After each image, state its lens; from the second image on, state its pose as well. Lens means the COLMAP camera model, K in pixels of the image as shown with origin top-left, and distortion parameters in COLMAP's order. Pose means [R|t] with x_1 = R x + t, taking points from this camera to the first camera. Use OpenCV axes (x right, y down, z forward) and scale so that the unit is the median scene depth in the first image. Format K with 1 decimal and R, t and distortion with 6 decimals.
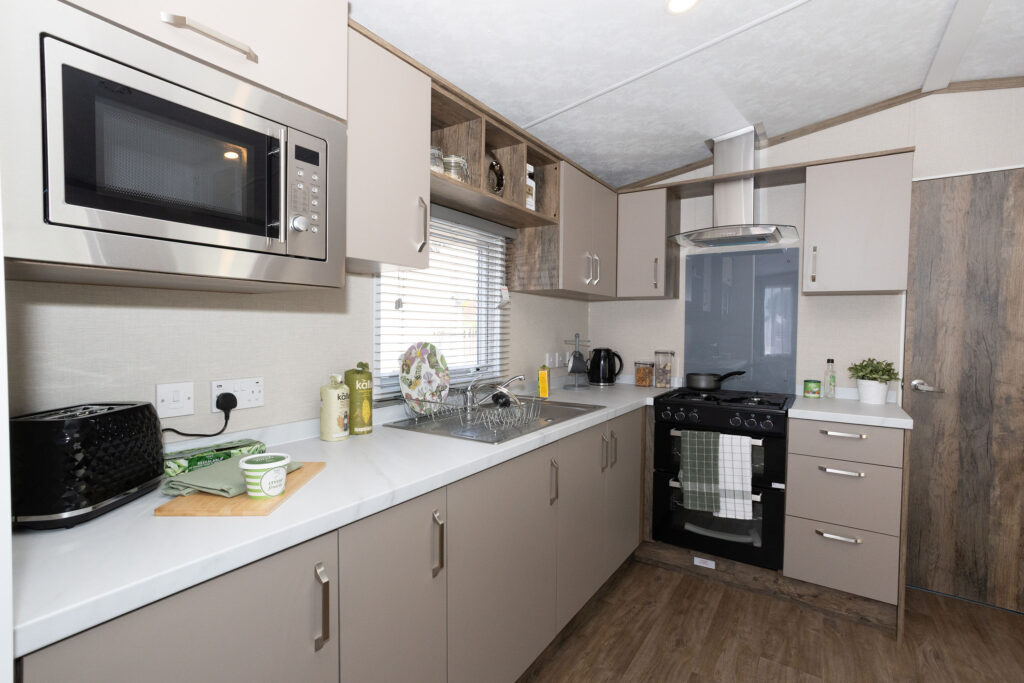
lens RADIAL K [[512.0, 0, 490.8], [0, 512.0, 344.2], [0, 0, 1]] dist [-0.061142, 0.038196]
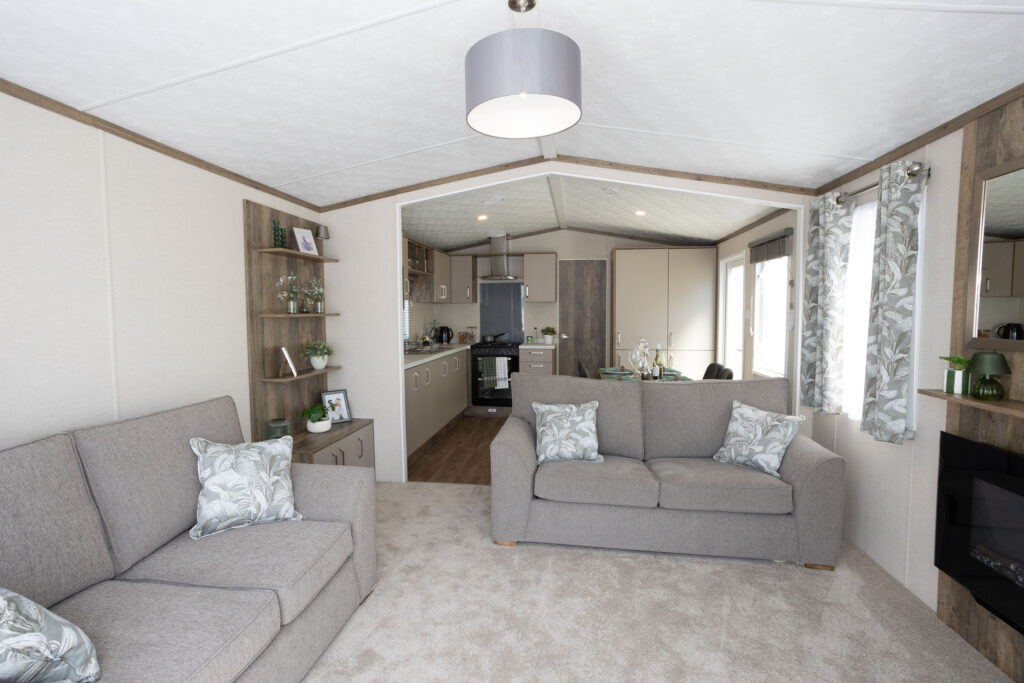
lens RADIAL K [[512.0, 0, 490.8], [0, 512.0, 344.2], [0, 0, 1]] dist [-0.061142, 0.038196]
pose [[0.914961, -0.046770, 0.400824, -0.609957], [0.032517, 0.998576, 0.042292, -0.002514], [-0.402231, -0.025662, 0.915179, -1.365033]]
